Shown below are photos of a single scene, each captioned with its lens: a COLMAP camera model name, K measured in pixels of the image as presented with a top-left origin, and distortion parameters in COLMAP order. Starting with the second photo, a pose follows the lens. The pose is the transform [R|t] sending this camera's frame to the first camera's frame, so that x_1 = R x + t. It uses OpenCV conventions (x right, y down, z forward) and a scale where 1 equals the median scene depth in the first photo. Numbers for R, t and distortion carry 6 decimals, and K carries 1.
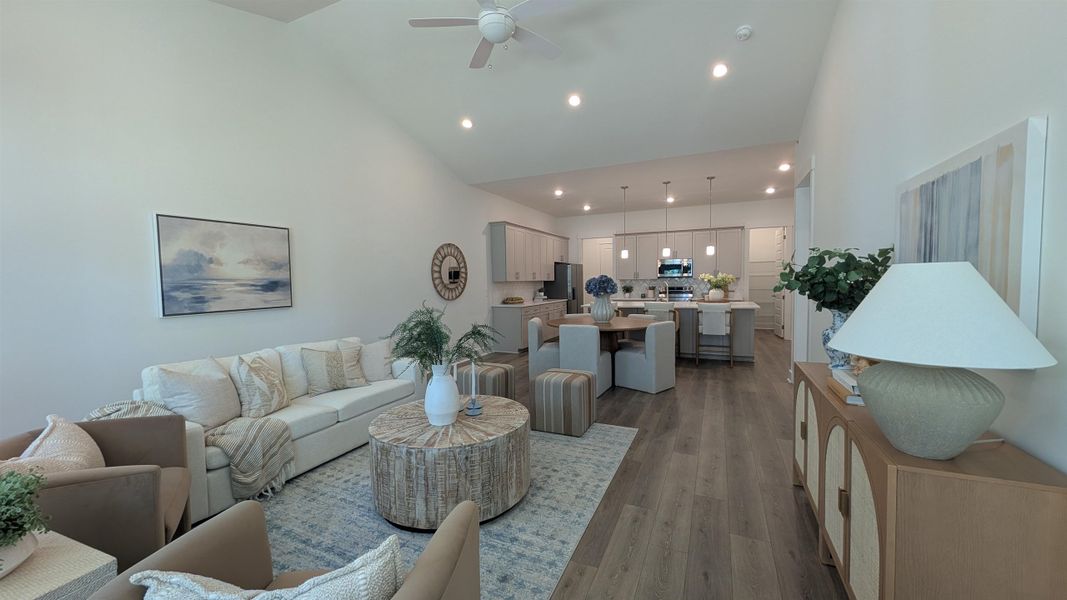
lens RADIAL K [[400.8, 0, 533.5], [0, 400.8, 300.0], [0, 0, 1]] dist [-0.000485, 0.000120]
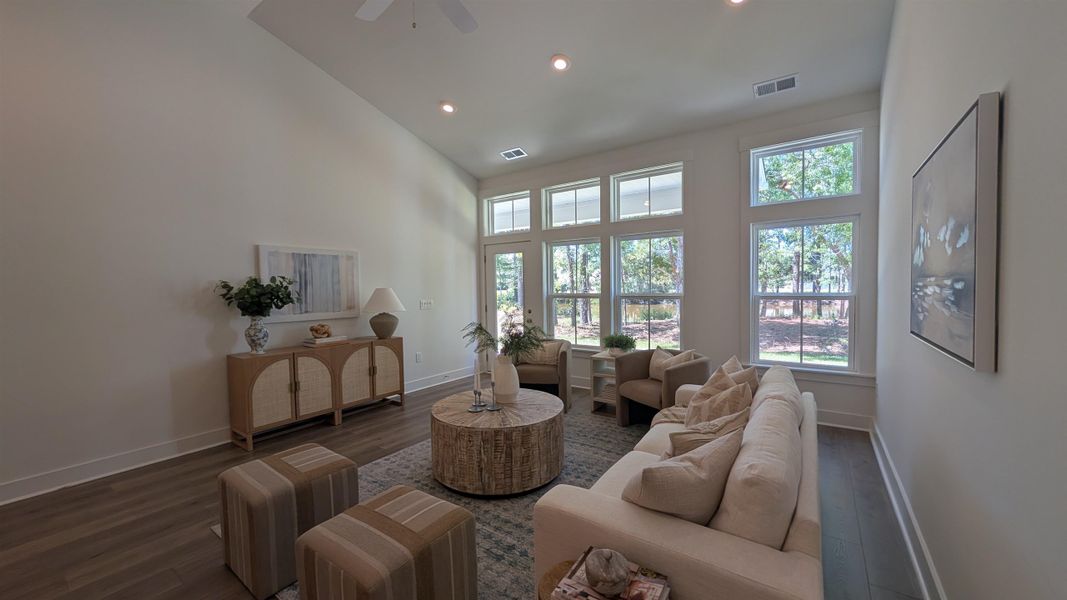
lens RADIAL K [[400.8, 0, 533.5], [0, 400.8, 300.0], [0, 0, 1]] dist [-0.000485, 0.000120]
pose [[-0.981832, 0.025392, 0.188047, -0.354823], [0.041537, 0.995732, 0.082420, -0.072406], [-0.185151, 0.088733, -0.978696, 1.397201]]
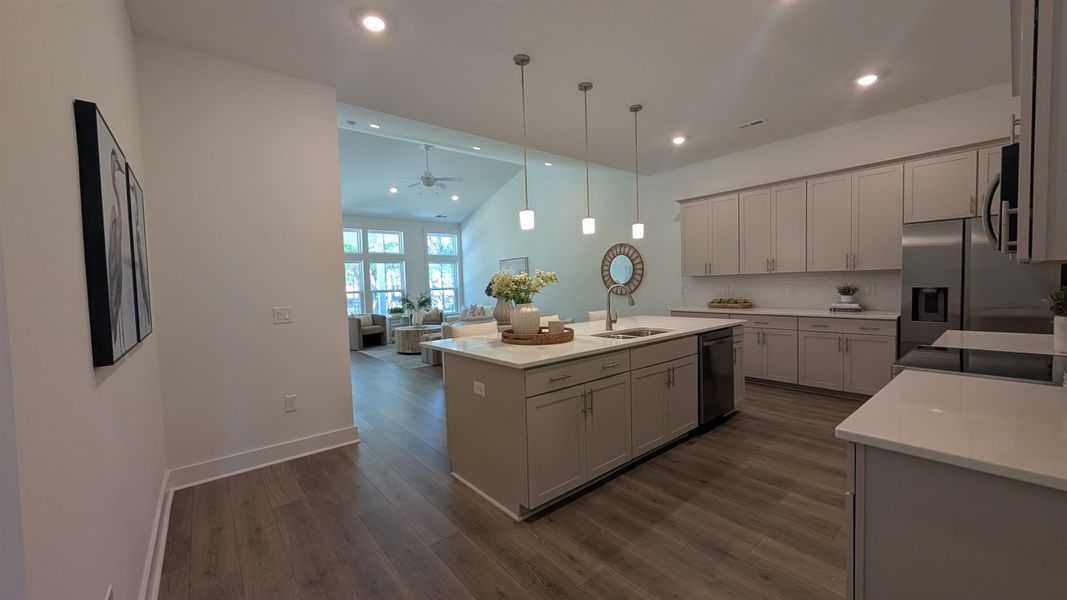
lens RADIAL K [[400.8, 0, 533.5], [0, 400.8, 300.0], [0, 0, 1]] dist [-0.000485, 0.000120]
pose [[-0.432006, 0.068890, -0.899236, 1.490012], [-0.005834, 0.996844, 0.079171, -0.120620], [0.901852, 0.039449, -0.430241, 2.097145]]
